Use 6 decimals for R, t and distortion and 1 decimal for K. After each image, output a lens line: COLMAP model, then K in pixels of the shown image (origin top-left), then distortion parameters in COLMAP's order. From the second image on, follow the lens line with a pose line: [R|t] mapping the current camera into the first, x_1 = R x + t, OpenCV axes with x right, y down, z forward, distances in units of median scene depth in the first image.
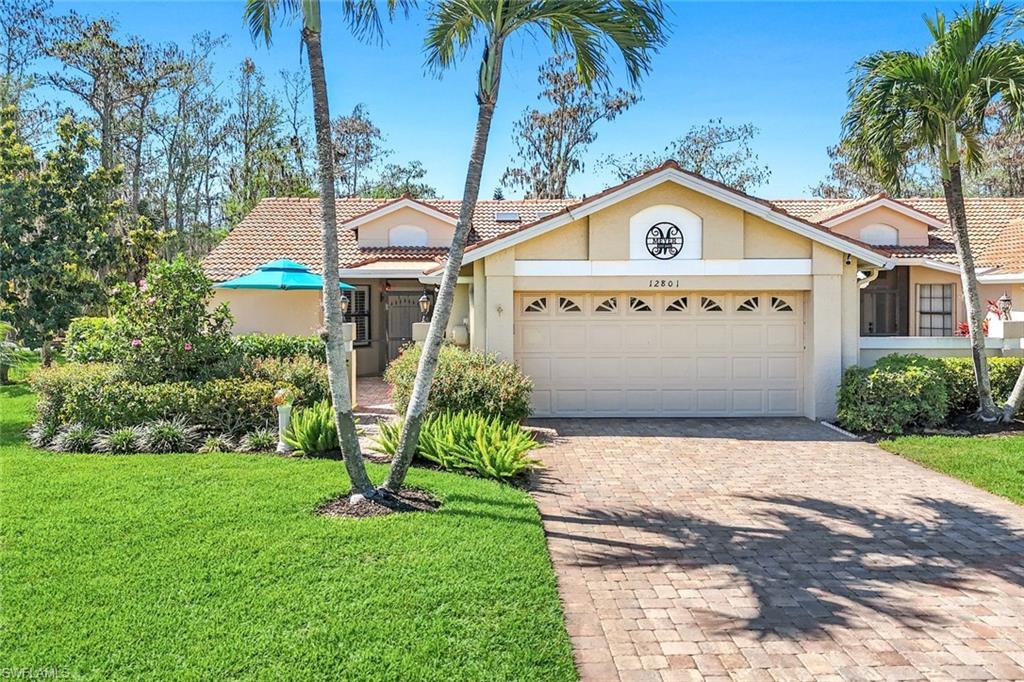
lens RADIAL K [[738.5, 0, 507.4], [0, 738.5, 342.2], [0, 0, 1]] dist [0.047862, -0.037044]
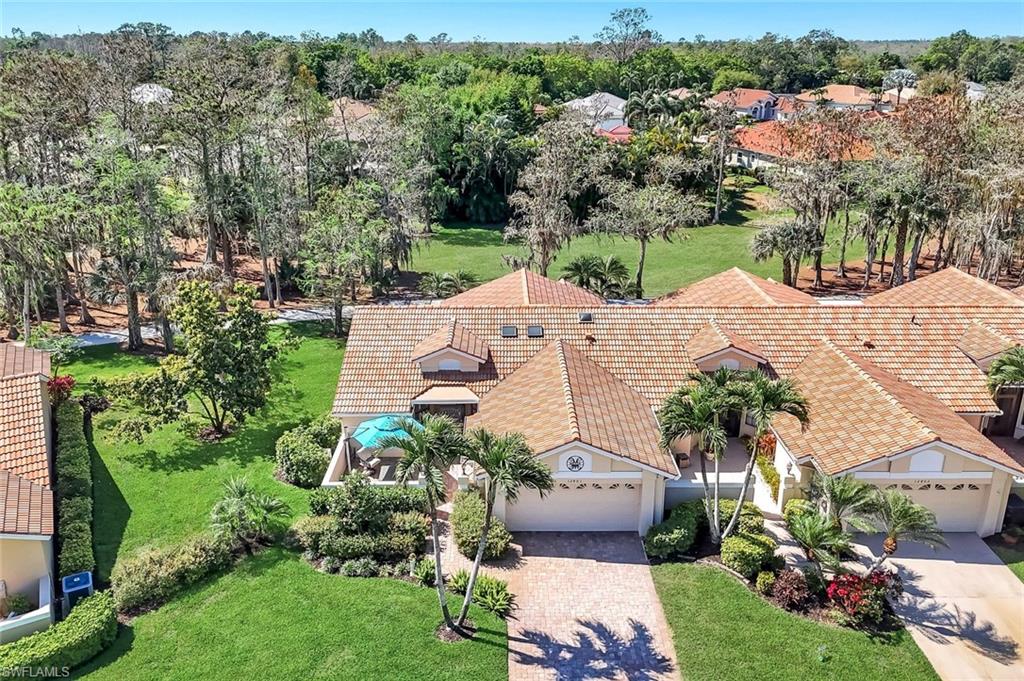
lens RADIAL K [[738.5, 0, 507.0], [0, 738.5, 345.6], [0, 0, 1]] dist [0.047862, -0.037044]
pose [[0.999556, 0.012706, -0.026958, 0.067063], [-0.003754, 0.951033, 0.309068, -1.131692], [0.029565, -0.308829, 0.950658, -0.956378]]
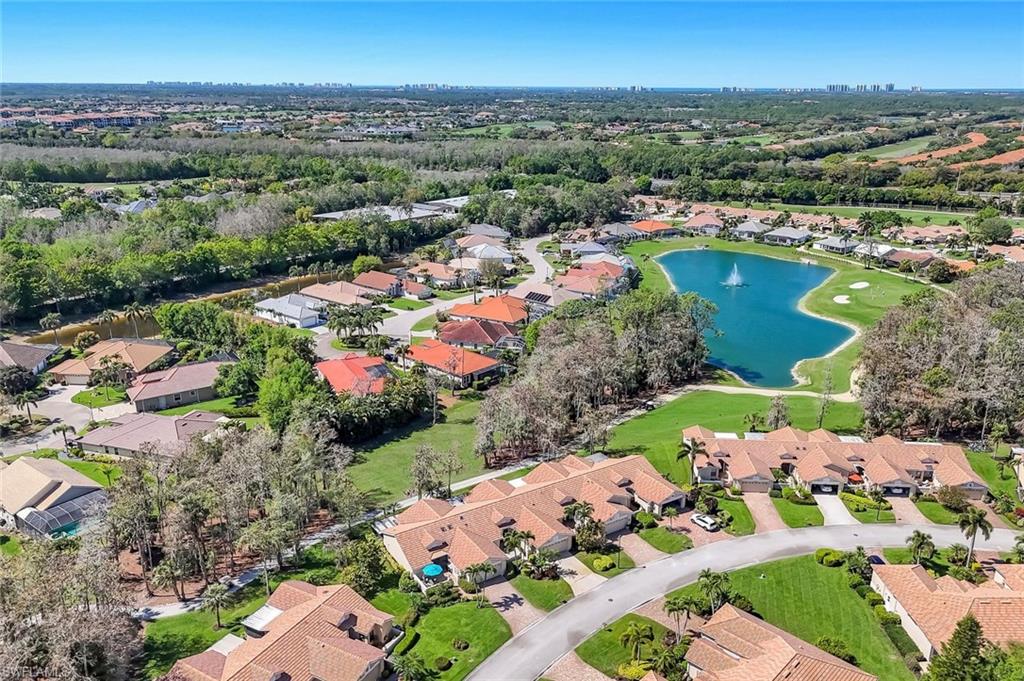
lens RADIAL K [[738.5, 0, 512.7], [0, 738.5, 340.1], [0, 0, 1]] dist [0.047862, -0.037044]
pose [[0.859503, -0.142224, 0.490945, -3.490053], [0.034771, 0.974552, 0.221448, -4.684509], [-0.509947, -0.173265, 0.842576, -6.169262]]
